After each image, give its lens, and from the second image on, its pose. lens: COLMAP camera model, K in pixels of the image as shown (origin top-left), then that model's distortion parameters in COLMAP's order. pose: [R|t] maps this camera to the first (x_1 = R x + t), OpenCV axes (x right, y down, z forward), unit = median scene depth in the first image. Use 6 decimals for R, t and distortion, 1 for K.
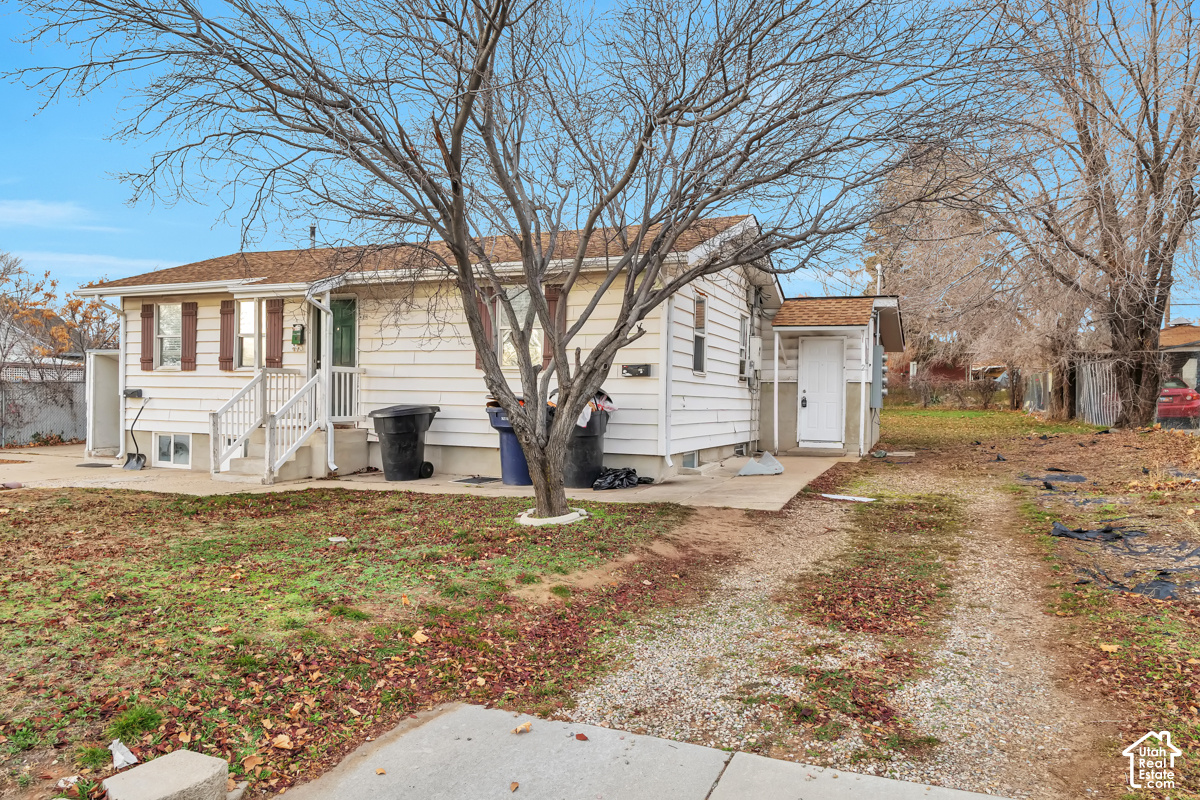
lens RADIAL K [[774.8, 0, 600.8], [0, 774.8, 401.9], [0, 0, 1]] dist [-0.005079, -0.001171]
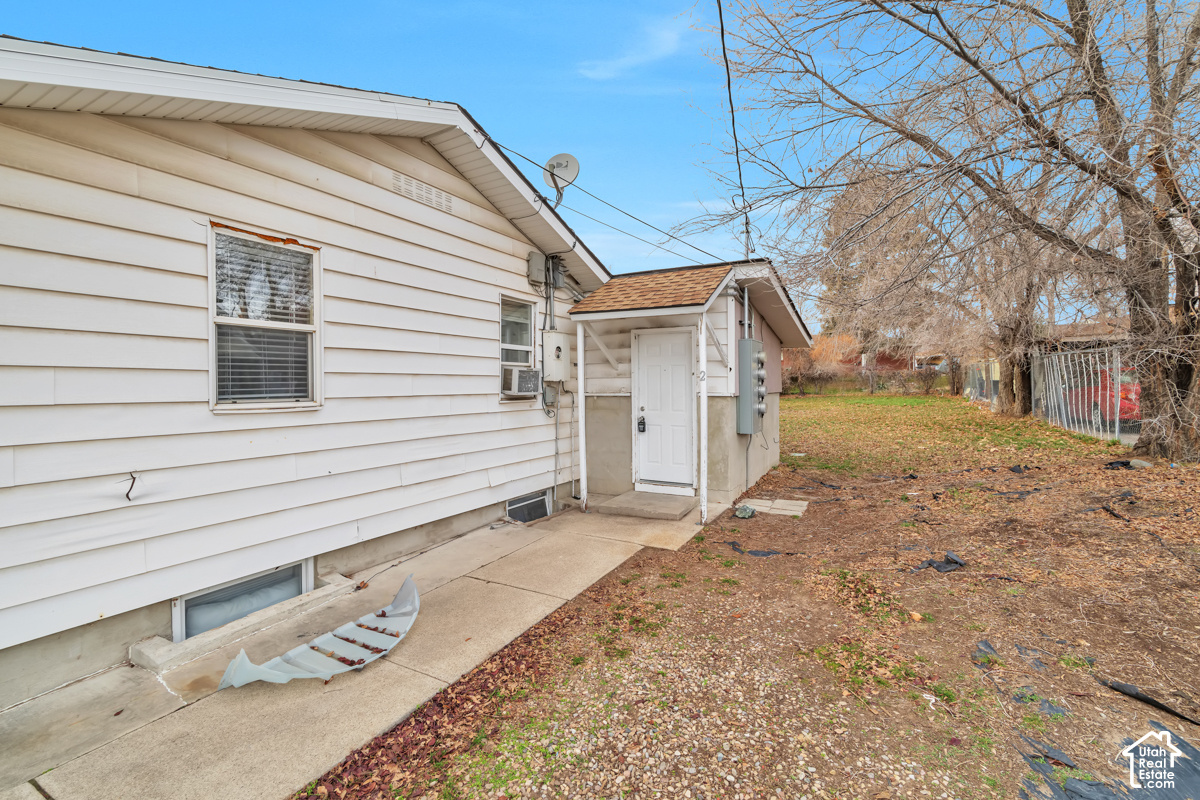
lens RADIAL K [[519.6, 0, 604.4], [0, 519.6, 381.0], [0, 0, 1]] dist [0.000767, -0.000414]
pose [[0.995119, -0.022069, -0.096180, 0.274381], [0.021190, 0.999724, -0.010154, -0.034538], [0.096377, 0.008066, 0.995312, 0.539255]]
